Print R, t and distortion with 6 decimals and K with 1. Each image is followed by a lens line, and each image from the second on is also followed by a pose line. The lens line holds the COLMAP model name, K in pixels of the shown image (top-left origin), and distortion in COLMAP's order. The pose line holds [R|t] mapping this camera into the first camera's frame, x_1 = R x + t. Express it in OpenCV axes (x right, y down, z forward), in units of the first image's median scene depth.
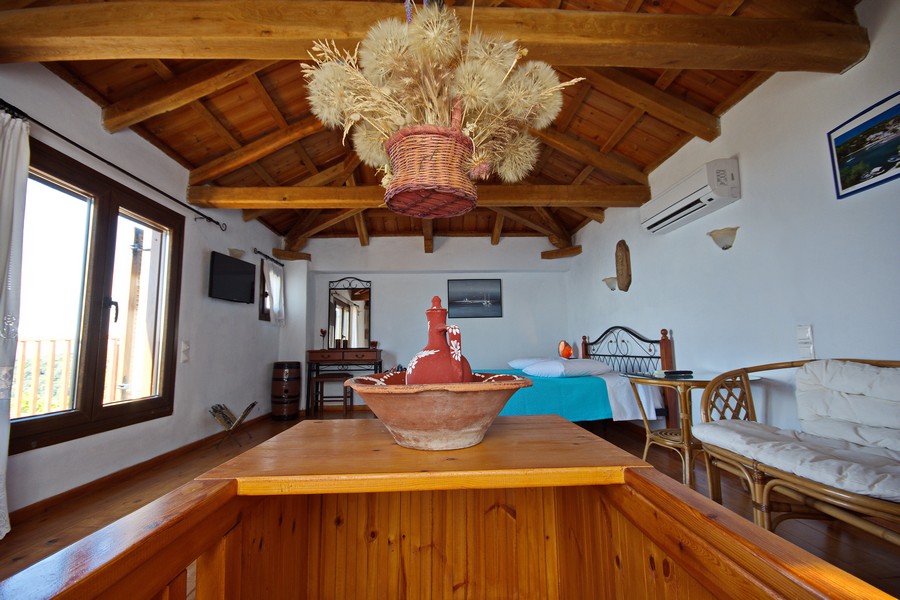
lens RADIAL K [[408.2, 0, 453.8], [0, 408.2, 304.8], [0, 0, 1]] dist [0.003688, -0.010146]
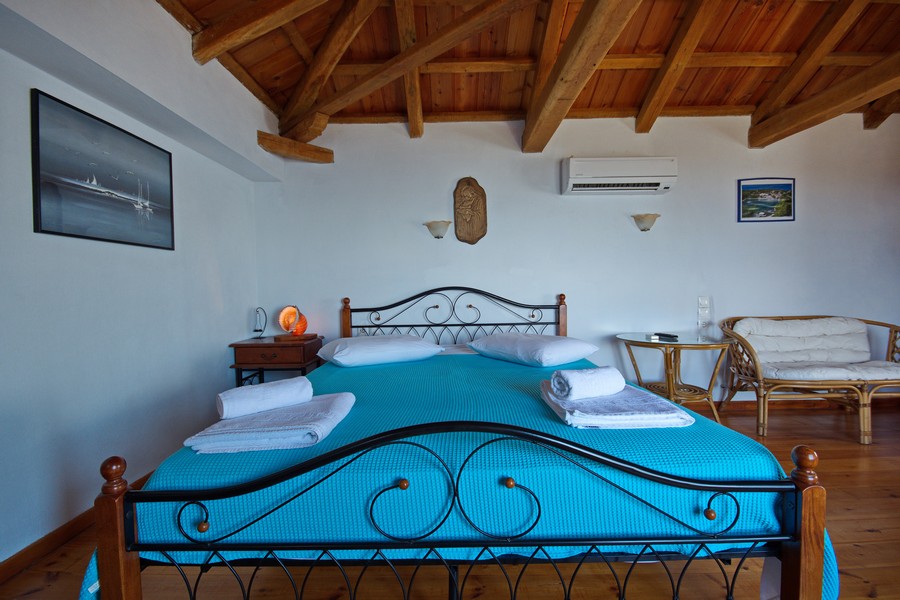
lens RADIAL K [[408.2, 0, 453.8], [0, 408.2, 304.8], [0, 0, 1]] dist [0.003688, -0.010146]
pose [[0.049673, -0.018612, 0.998592, -0.458617], [-0.090622, 0.995618, 0.023065, 0.084326], [-0.994646, -0.091641, 0.047768, 1.186154]]
